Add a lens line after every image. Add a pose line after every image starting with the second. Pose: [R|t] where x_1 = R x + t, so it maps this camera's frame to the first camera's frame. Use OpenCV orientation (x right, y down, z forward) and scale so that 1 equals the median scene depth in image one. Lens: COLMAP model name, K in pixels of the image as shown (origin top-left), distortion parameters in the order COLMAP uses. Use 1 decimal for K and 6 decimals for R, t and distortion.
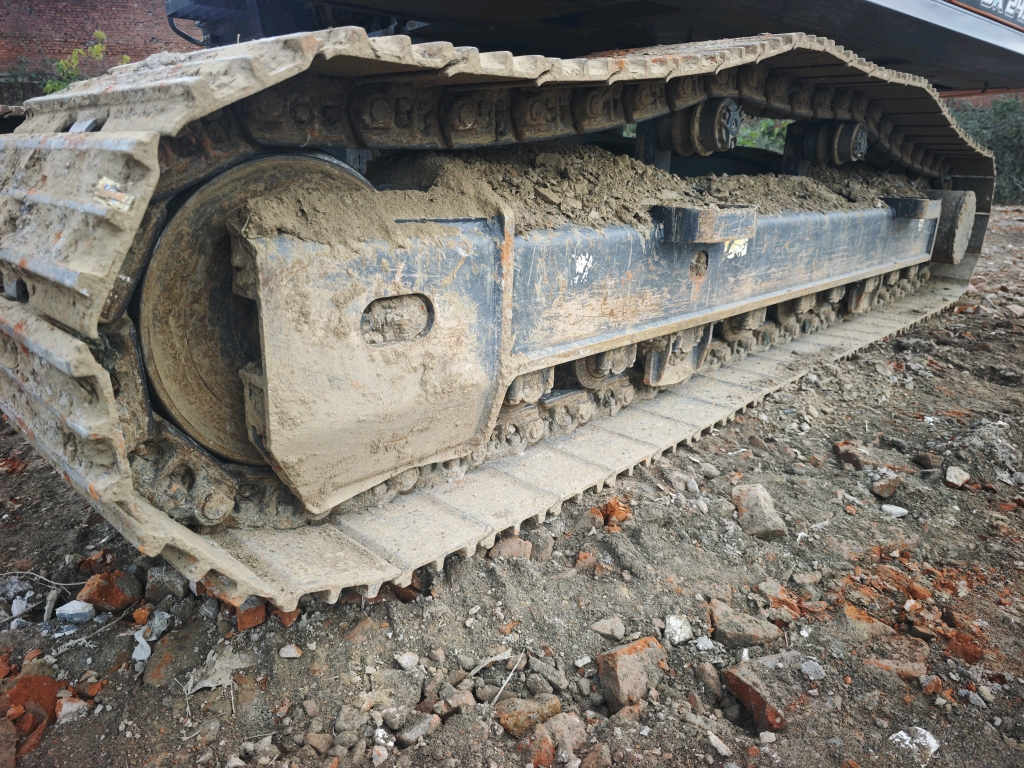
lens RADIAL K [[691.2, 0, 511.0], [0, 691.2, 383.9], [0, 0, 1]] dist [0.009071, -0.012511]
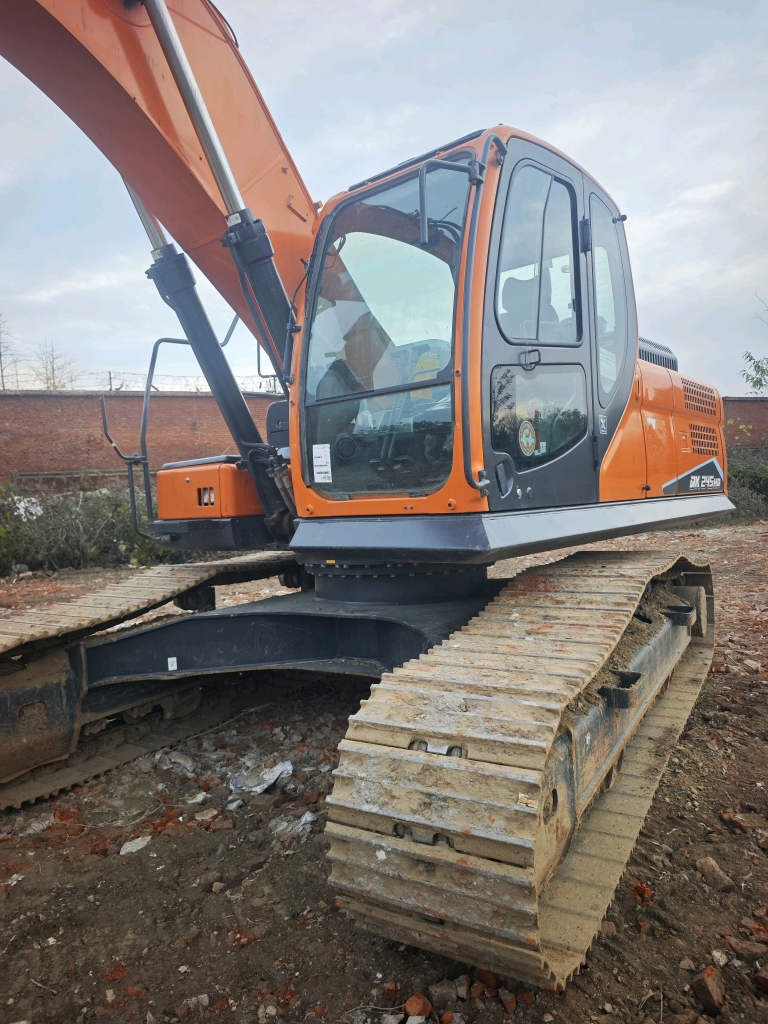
lens RADIAL K [[691.2, 0, 384.0], [0, 691.2, 511.5], [0, 0, 1]] dist [0.009071, -0.012511]
pose [[0.972569, -0.076716, 0.219601, -0.732350], [0.136282, 0.952983, -0.270648, -0.314508], [-0.188513, 0.293151, 0.937297, -0.711050]]
